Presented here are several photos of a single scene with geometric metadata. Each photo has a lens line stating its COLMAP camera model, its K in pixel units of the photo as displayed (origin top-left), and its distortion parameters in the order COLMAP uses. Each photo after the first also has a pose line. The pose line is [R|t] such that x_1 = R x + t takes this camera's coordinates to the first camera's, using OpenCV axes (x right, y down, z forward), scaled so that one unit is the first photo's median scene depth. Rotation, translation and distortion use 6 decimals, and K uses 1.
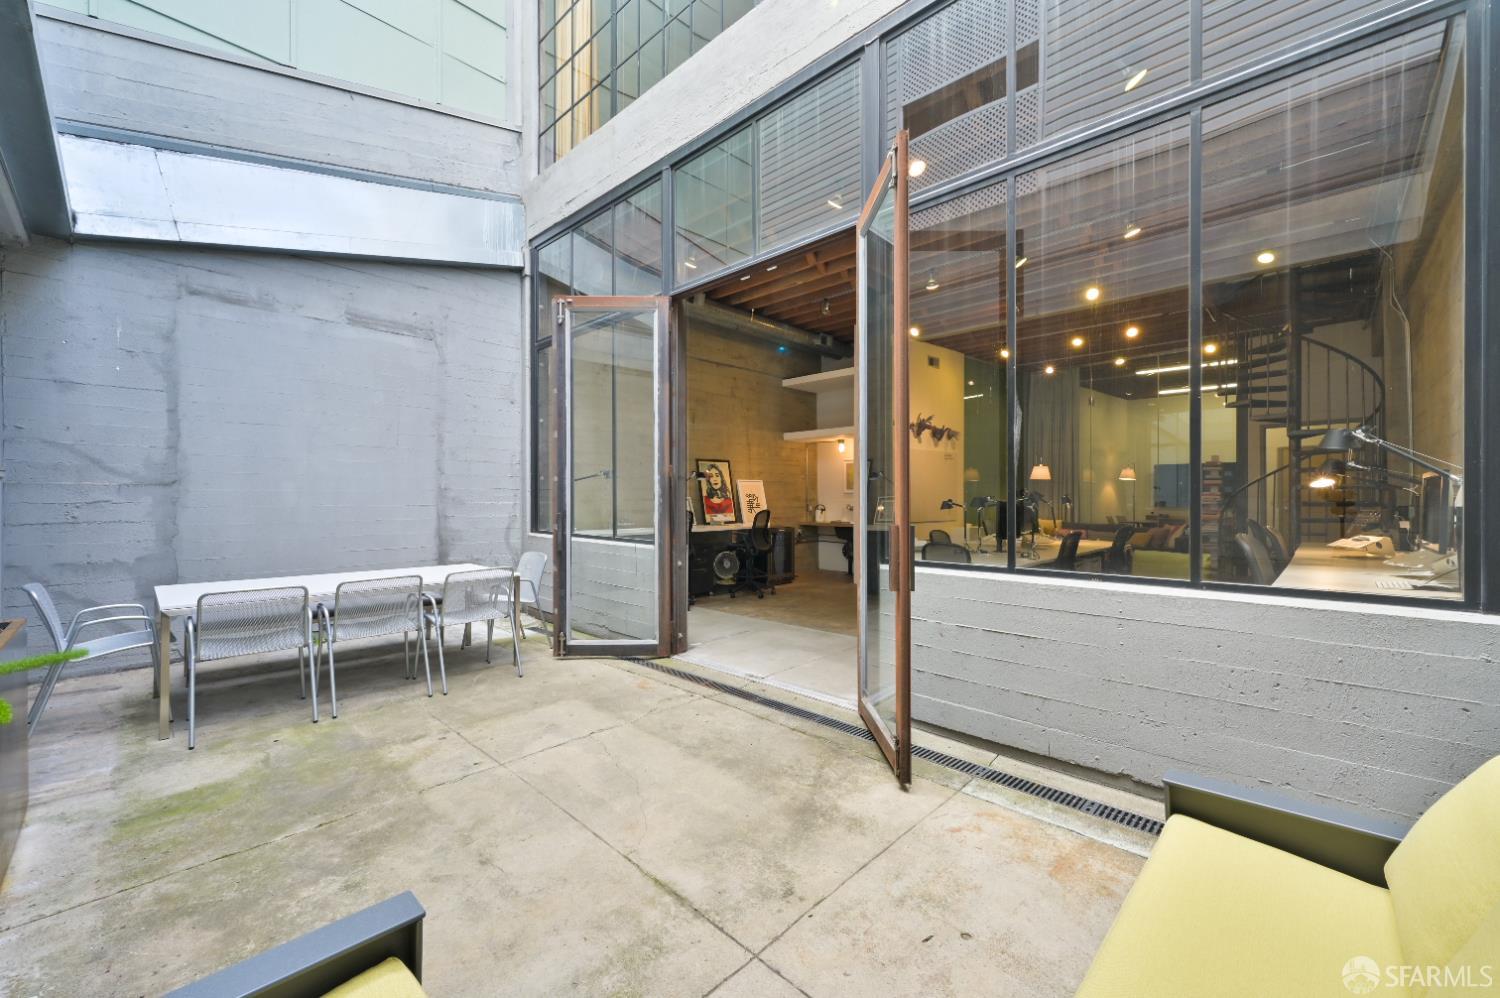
lens RADIAL K [[594.5, 0, 752.1], [0, 594.5, 495.6], [0, 0, 1]] dist [0.003598, -0.000994]
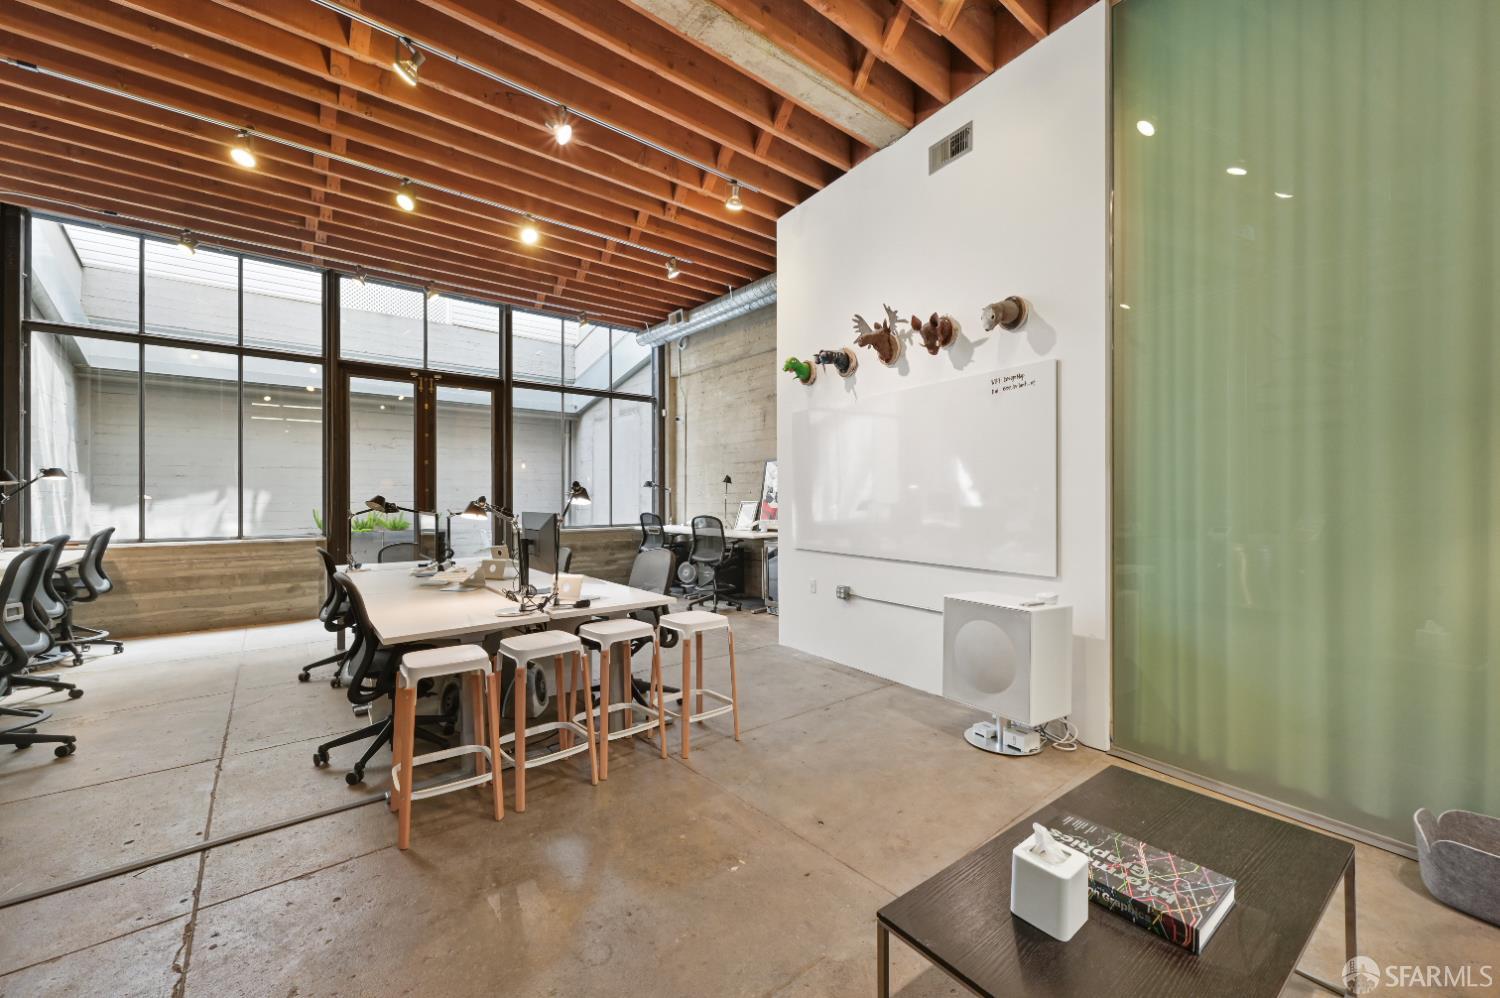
lens RADIAL K [[594.5, 0, 754.3], [0, 594.5, 499.4], [0, 0, 1]] dist [0.003598, -0.000994]
pose [[-0.113206, 0.000335, -0.993571, 0.758821], [0.002610, 0.999997, 0.000040, 0.000563], [0.993568, -0.002589, -0.113206, 0.989768]]
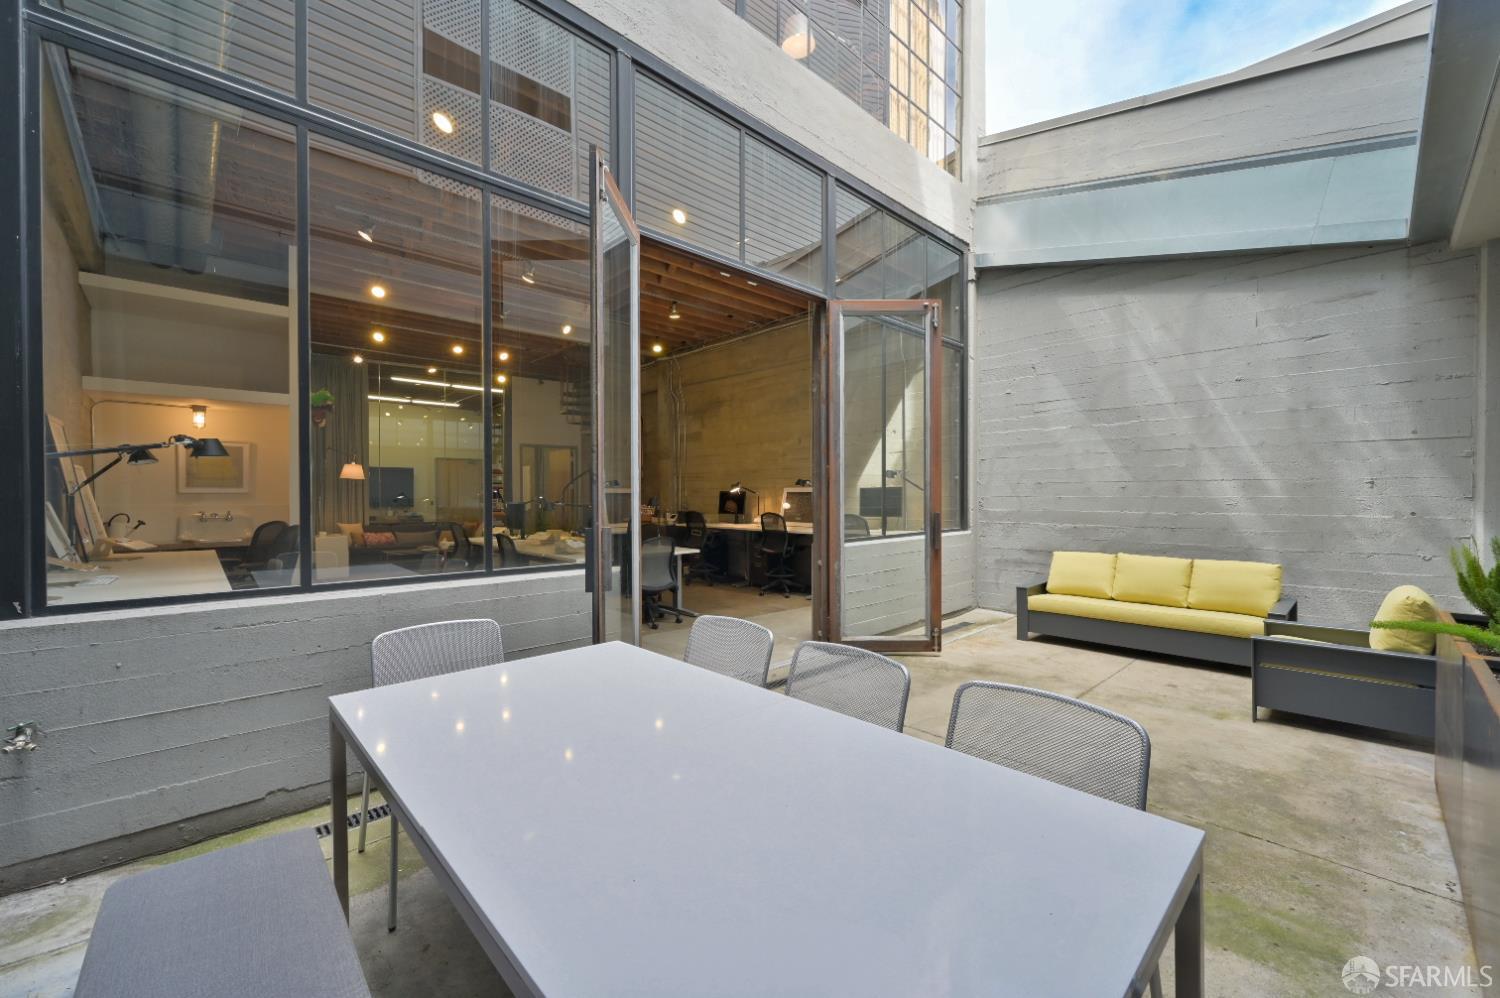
lens RADIAL K [[594.5, 0, 750.9], [0, 594.5, 497.1], [0, 0, 1]] dist [0.003598, -0.000994]
pose [[0.041761, -0.002091, 0.999125, -0.469193], [0.000554, 0.999998, 0.002069, -0.001007], [-0.999127, 0.000468, 0.041763, 0.435842]]
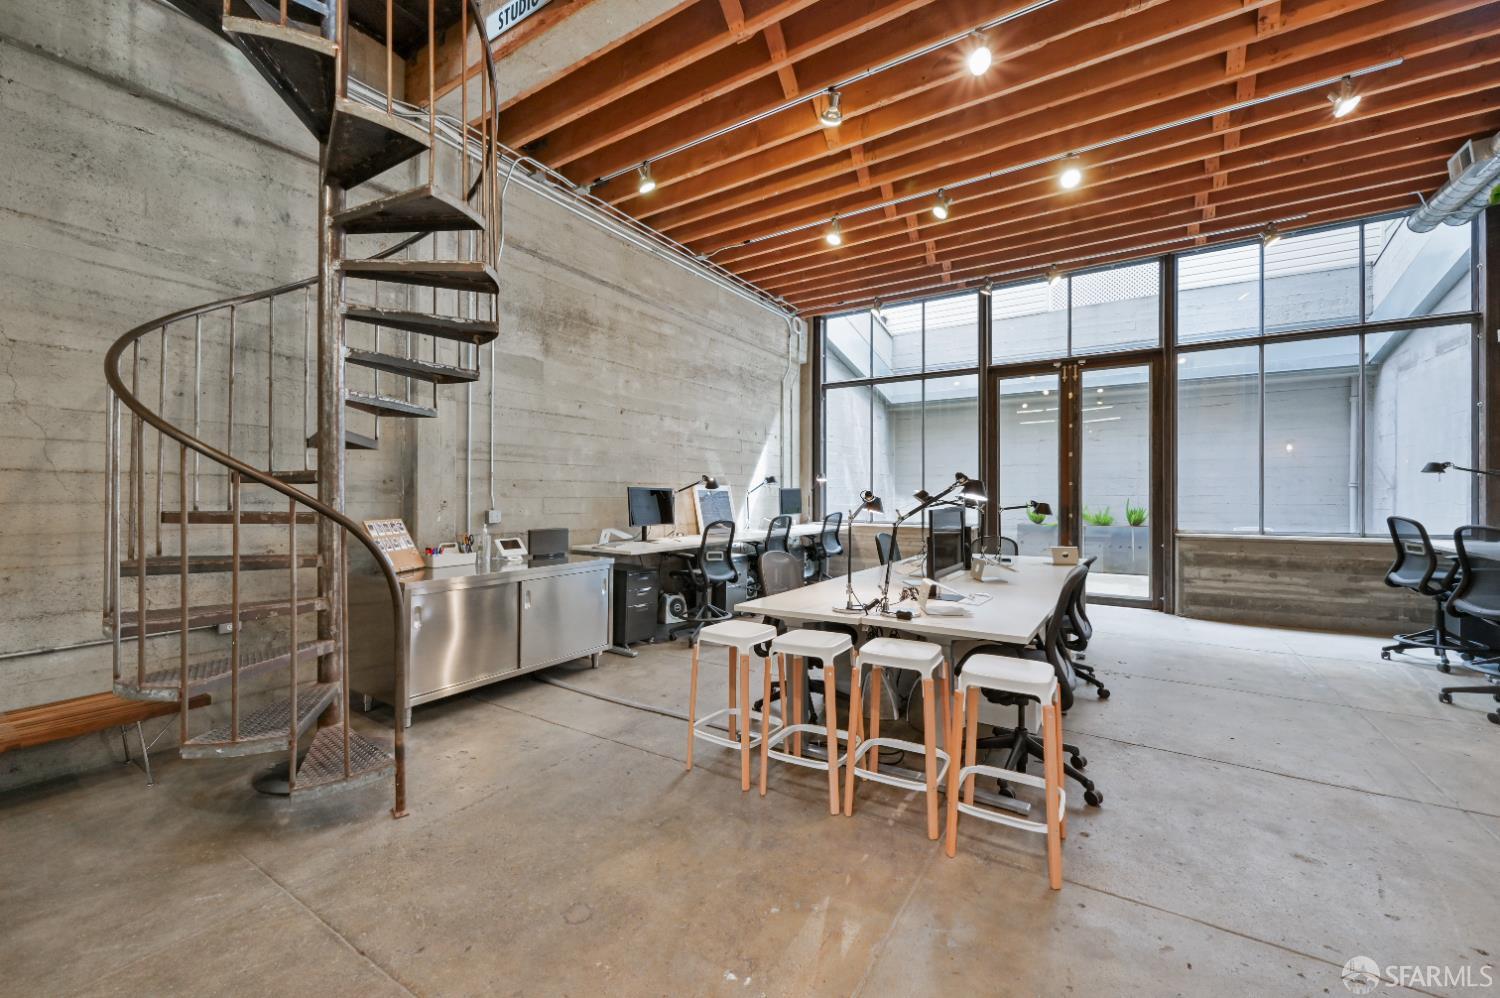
lens RADIAL K [[594.5, 0, 747.2], [0, 594.5, 499.8], [0, 0, 1]] dist [0.003598, -0.000994]
pose [[-0.978885, 0.004255, -0.204369, 0.558626], [0.002362, 0.999952, 0.009503, -0.001438], [0.204400, 0.008820, -0.978848, 1.132876]]
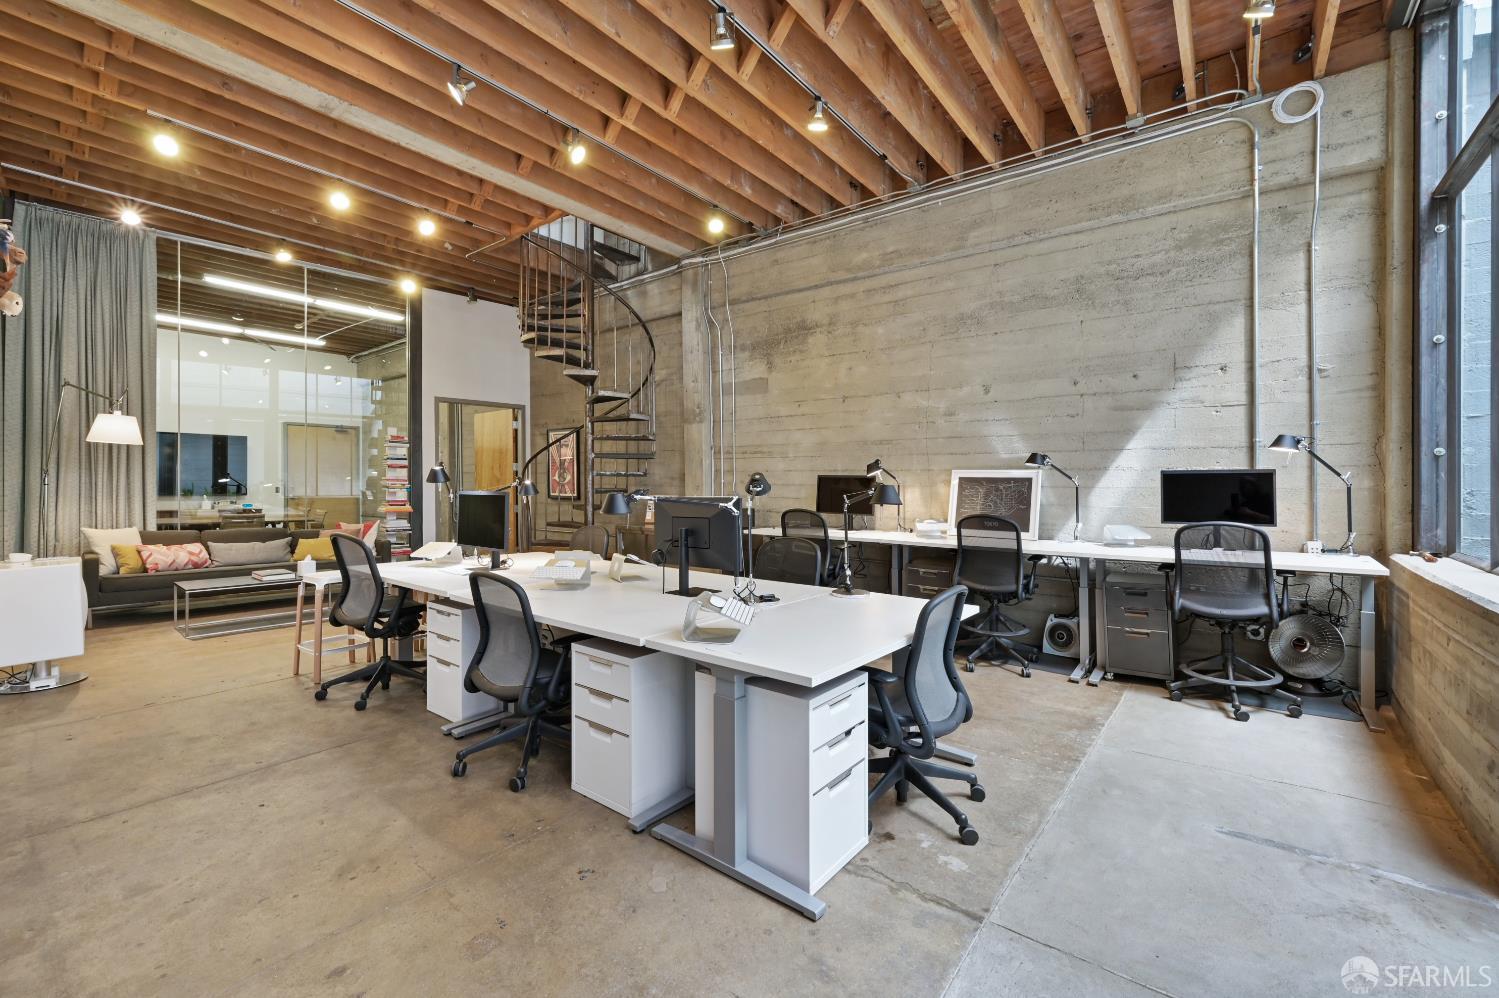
lens RADIAL K [[631.4, 0, 747.5], [0, 631.4, 485.9], [0, 0, 1]] dist [-0.001527, 0.000160]
pose [[-0.112503, -0.002237, 0.993649, -0.082870], [-0.008344, 0.999964, 0.001306, 0.001938], [-0.993616, -0.008144, -0.112518, 0.675192]]
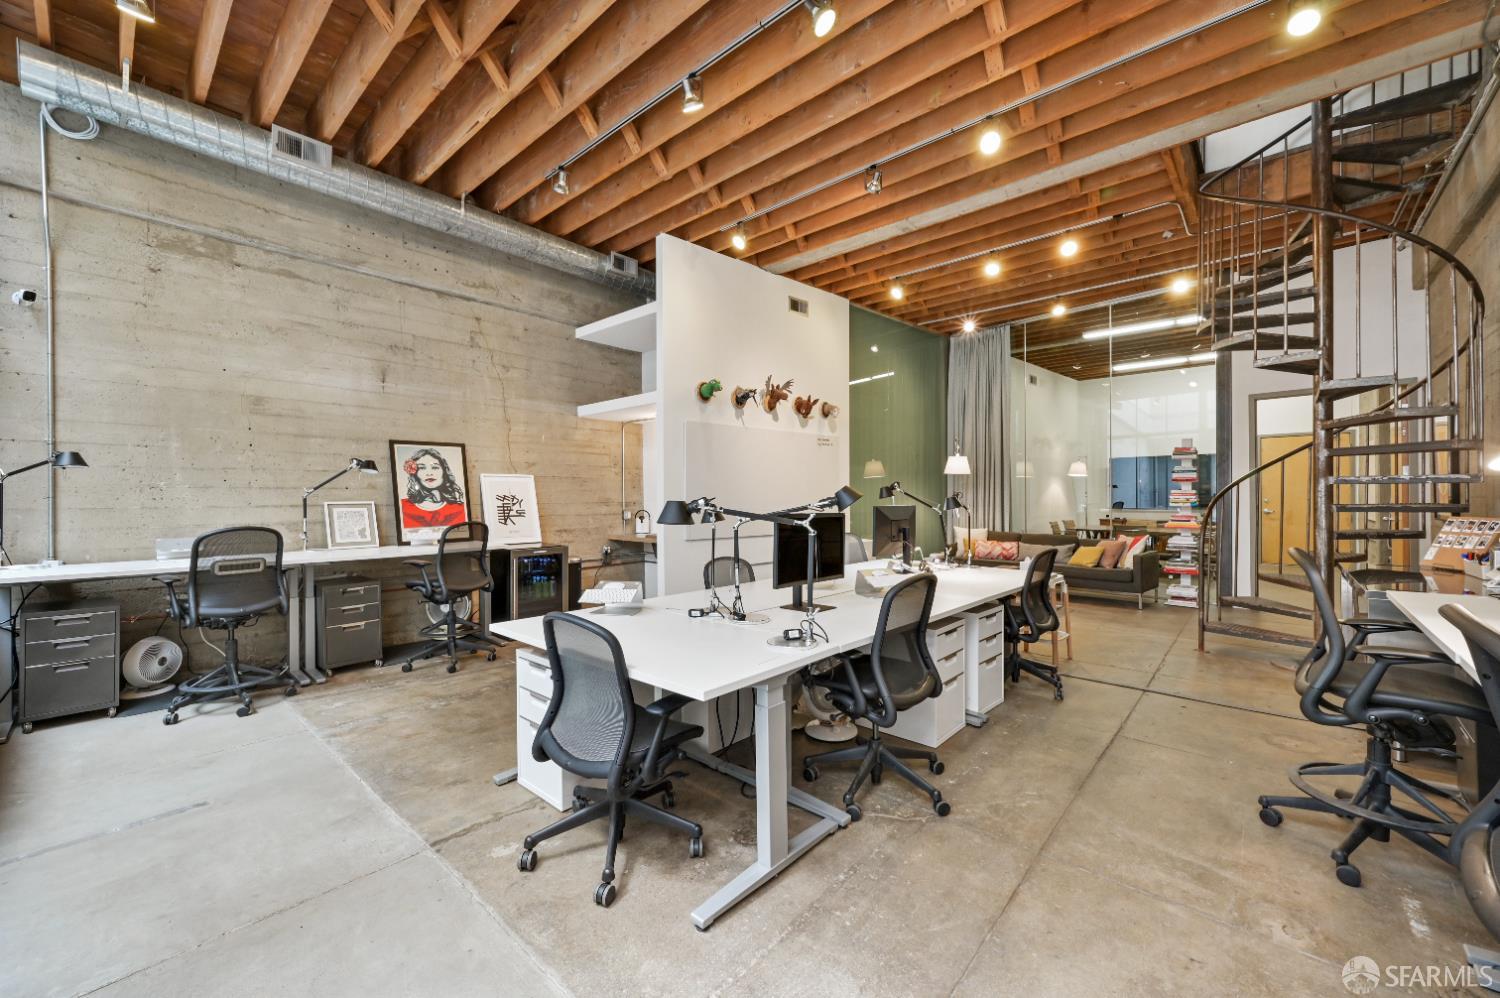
lens RADIAL K [[594.5, 0, 749.4], [0, 594.5, 496.5], [0, 0, 1]] dist [0.003598, -0.000994]
pose [[0.999032, -0.004306, 0.043779, 0.231927], [0.004304, 0.999991, 0.000131, -0.000703], [-0.043779, 0.000058, 0.999041, 0.325157]]
